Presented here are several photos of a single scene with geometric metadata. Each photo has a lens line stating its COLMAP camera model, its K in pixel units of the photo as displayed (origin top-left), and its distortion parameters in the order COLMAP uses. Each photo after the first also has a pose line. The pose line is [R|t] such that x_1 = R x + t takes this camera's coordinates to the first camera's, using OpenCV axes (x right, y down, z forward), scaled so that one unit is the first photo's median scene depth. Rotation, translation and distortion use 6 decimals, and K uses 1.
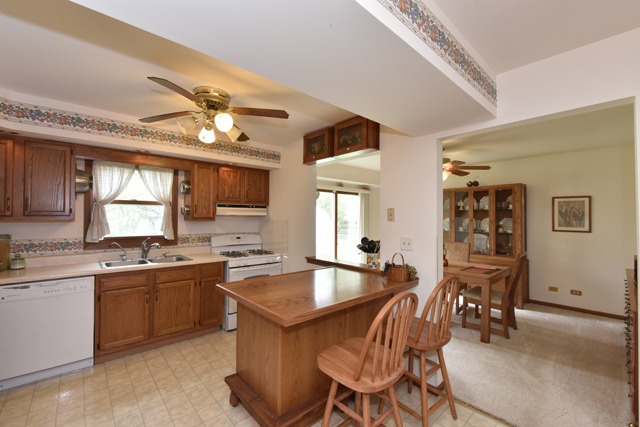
lens RADIAL K [[269.5, 0, 322.3], [0, 269.5, 214.0], [0, 0, 1]] dist [-0.008153, -0.000102]
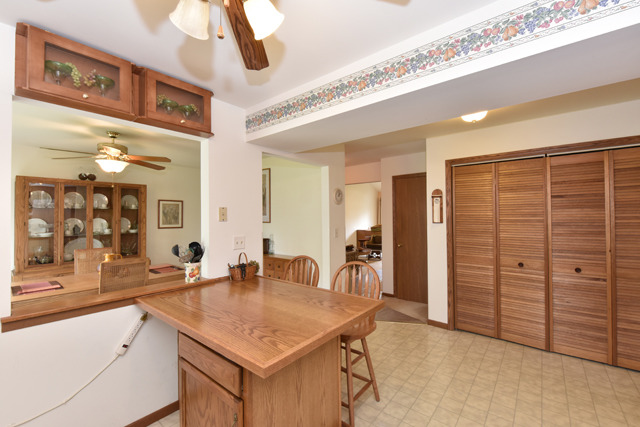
lens RADIAL K [[269.5, 0, 322.3], [0, 269.5, 214.0], [0, 0, 1]] dist [-0.008153, -0.000102]
pose [[-0.158978, 0.004170, 0.987273, -0.415503], [-0.004108, 0.999980, -0.004885, 0.002608], [-0.987274, -0.004832, -0.158957, 0.475188]]
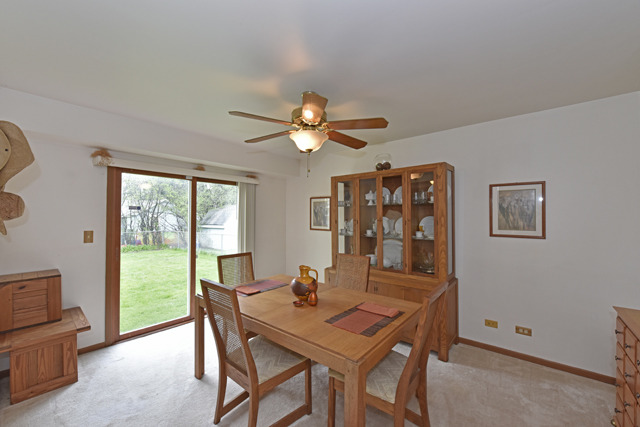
lens RADIAL K [[256.0, 0, 323.1], [0, 256.0, 214.7], [0, 0, 1]] dist [-0.003717, -0.000738]
pose [[0.989364, -0.001765, 0.145450, 0.359888], [0.001502, 0.999997, 0.001917, 0.009044], [-0.145453, -0.001678, 0.989364, 0.435969]]
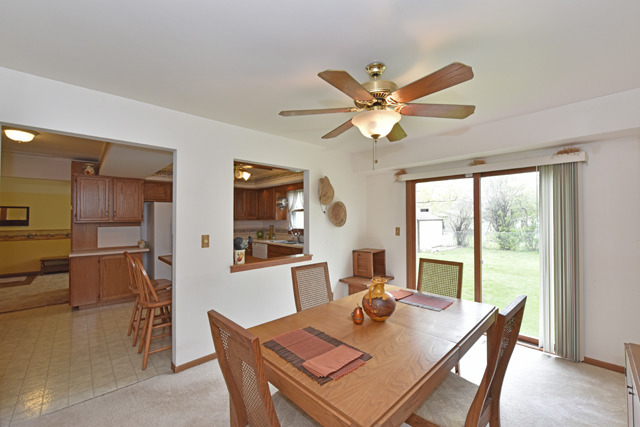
lens RADIAL K [[261.4, 0, 320.0], [0, 261.4, 213.5], [0, 0, 1]] dist [-0.002157, -0.000139]
pose [[0.010601, -0.020285, -0.999738, 0.824060], [0.017417, 0.999646, -0.020098, 0.013380], [0.999792, -0.017200, 0.010951, 0.848653]]
